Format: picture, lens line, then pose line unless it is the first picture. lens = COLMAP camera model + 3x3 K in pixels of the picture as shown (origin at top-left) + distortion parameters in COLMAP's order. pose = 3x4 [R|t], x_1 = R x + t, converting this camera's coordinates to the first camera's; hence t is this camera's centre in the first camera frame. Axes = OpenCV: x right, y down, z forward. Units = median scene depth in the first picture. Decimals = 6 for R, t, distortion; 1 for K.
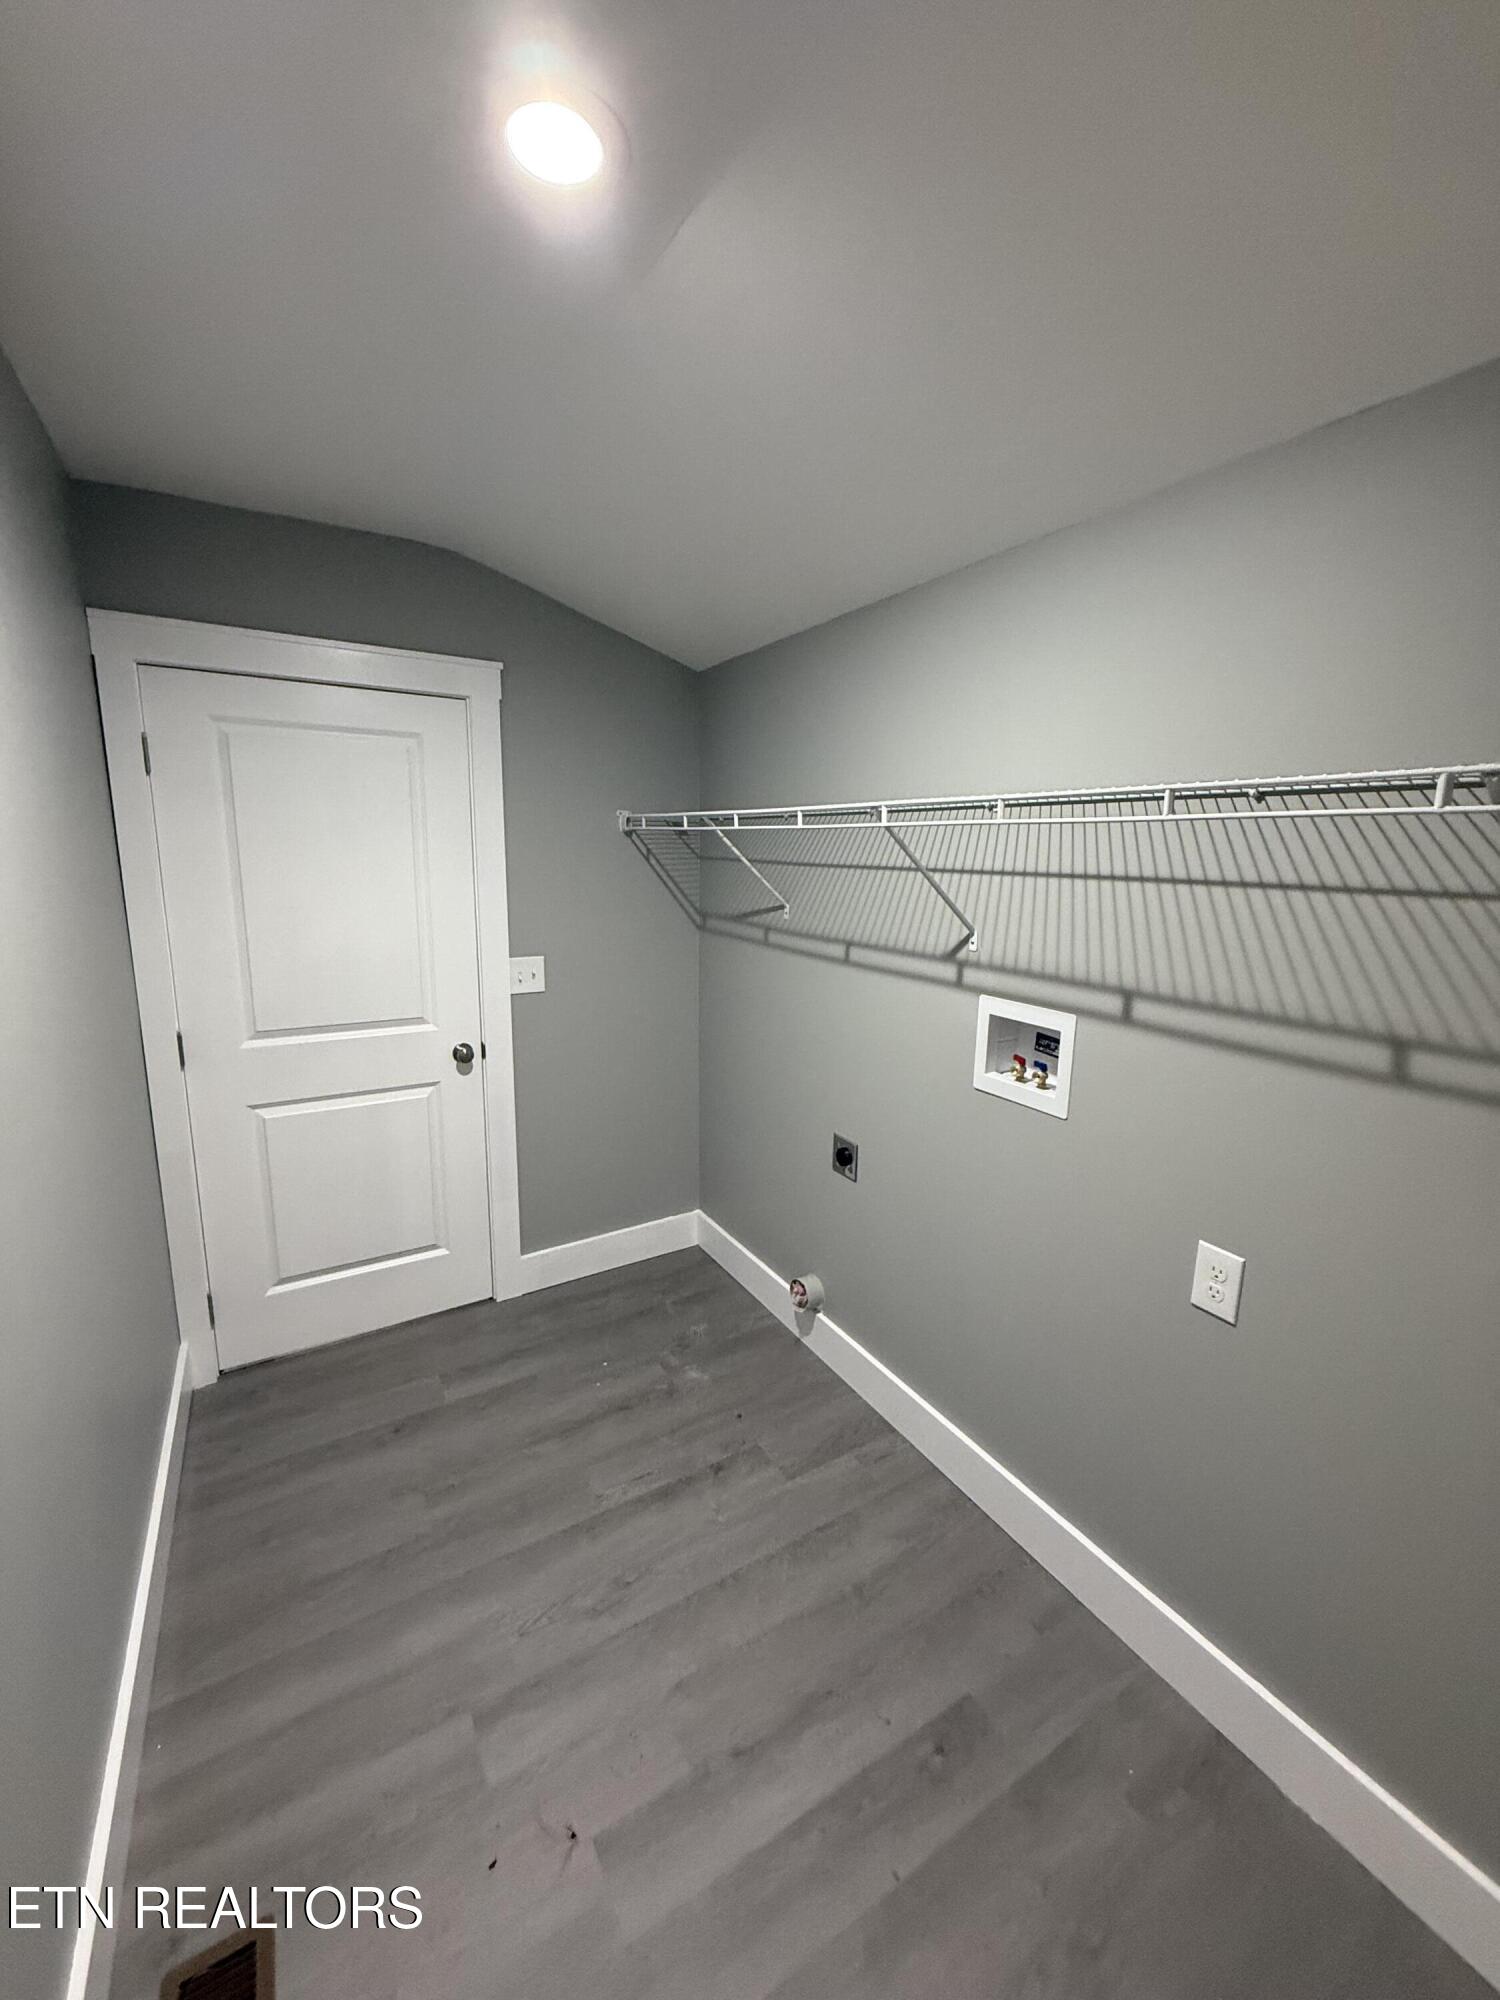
lens RADIAL K [[792.4, 0, 754.9], [0, 792.4, 1001.5], [0, 0, 1]] dist [-0.000718, -0.000169]
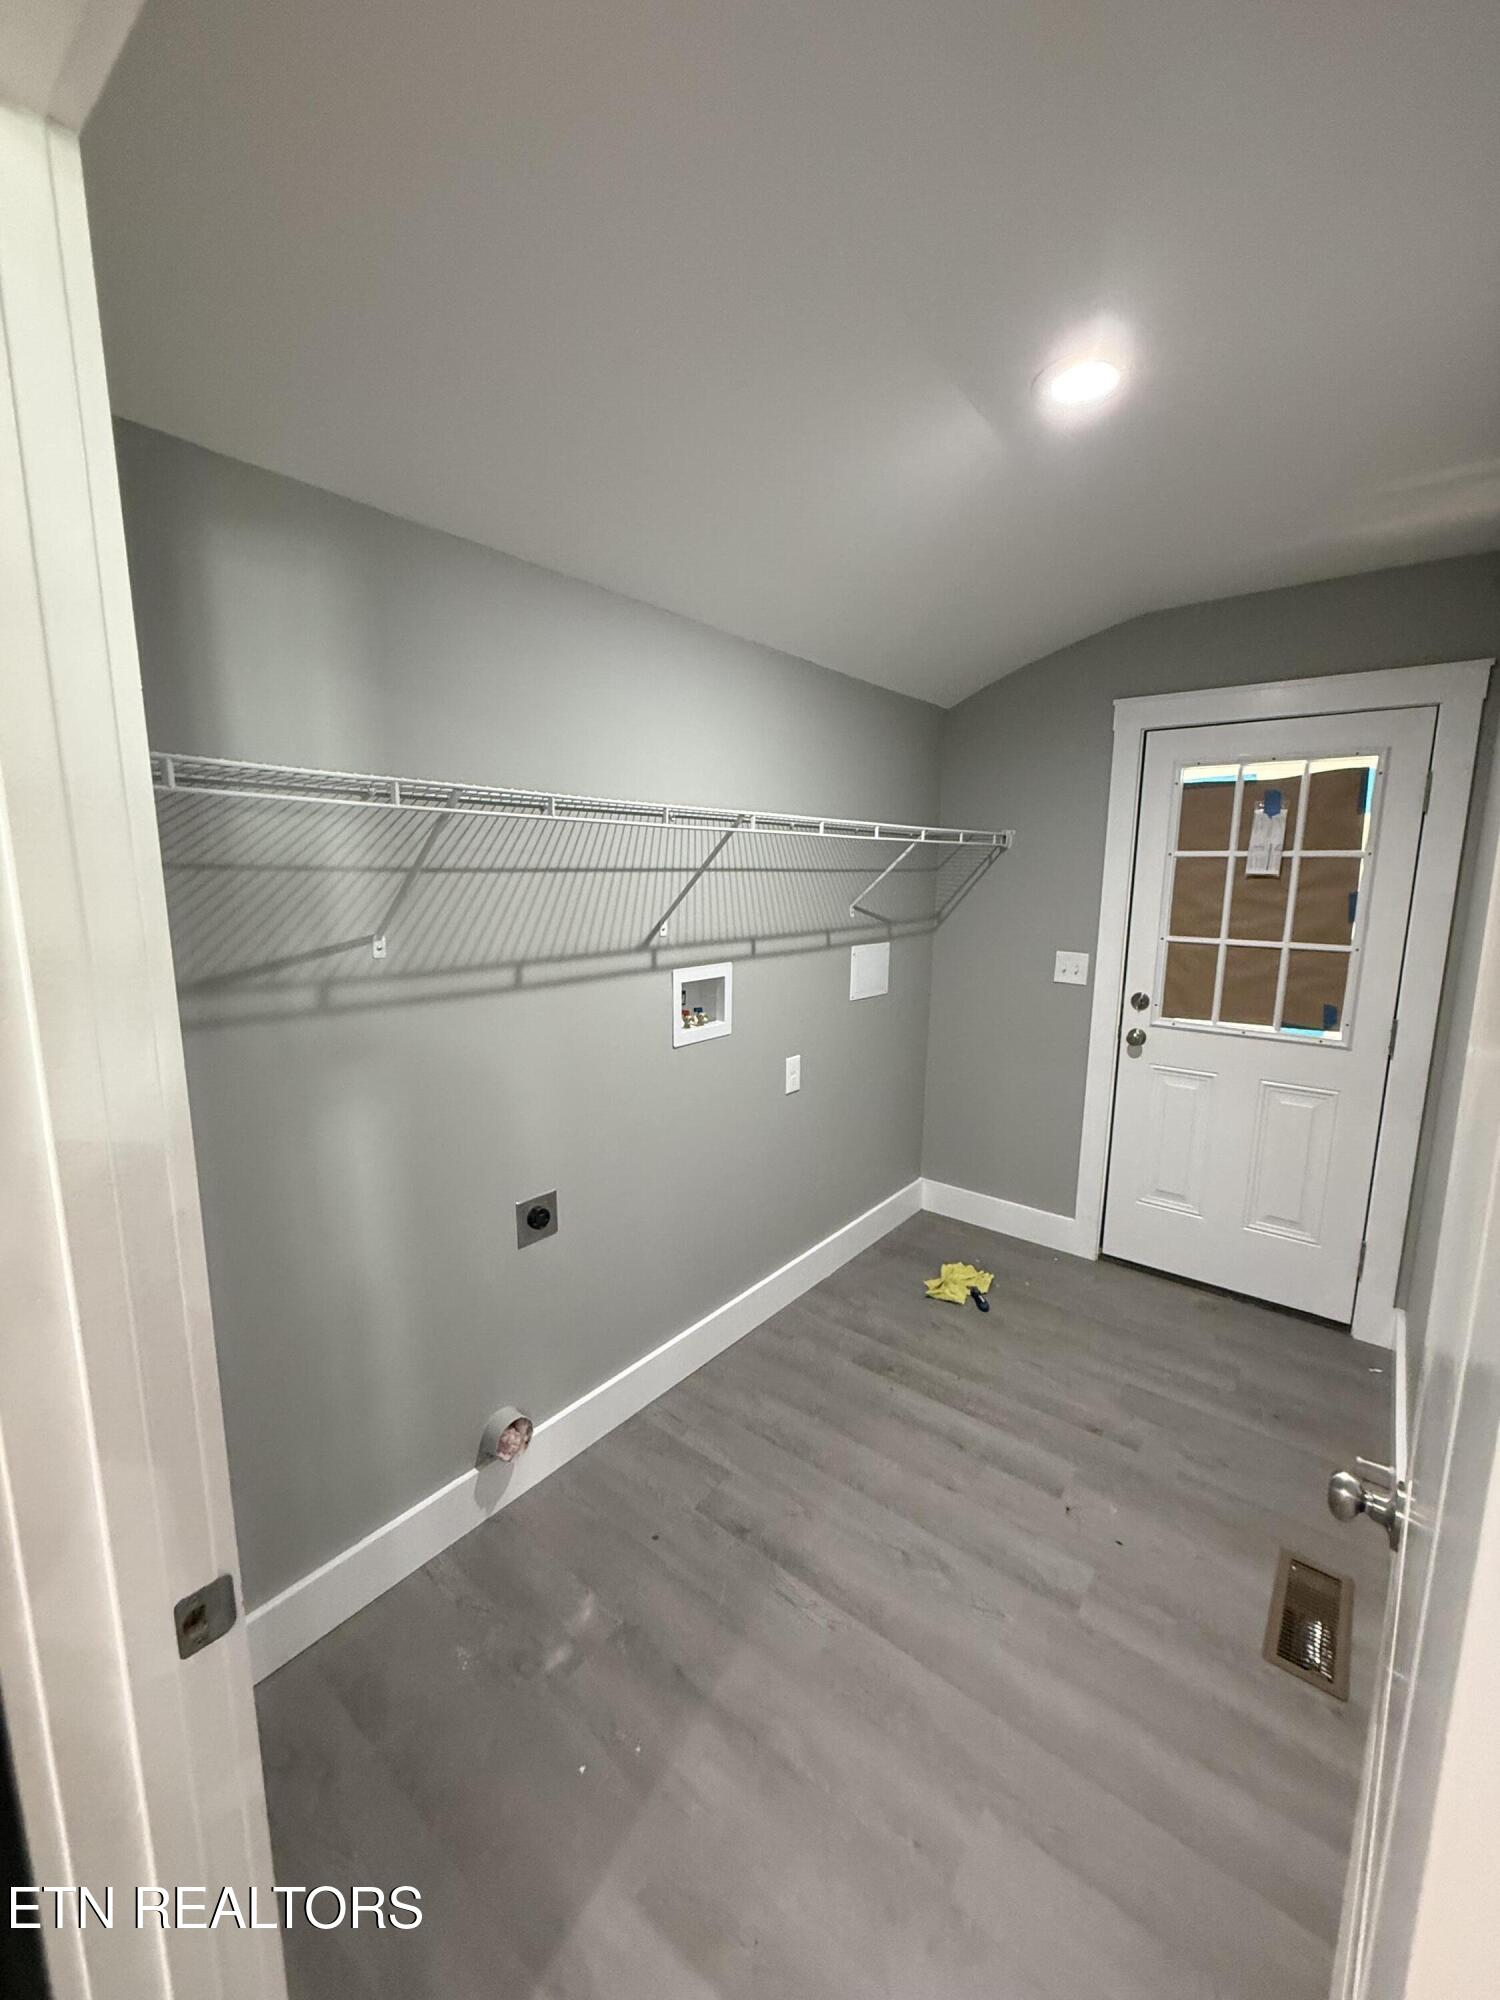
lens RADIAL K [[797.1, 0, 751.0], [0, 797.1, 993.5], [0, 0, 1]] dist [0.000624, 0.000306]
pose [[-0.343453, -0.173188, 0.923063, -0.887607], [0.160283, 0.957622, 0.239310, -0.247063], [-0.925391, 0.230143, -0.301140, 1.263631]]
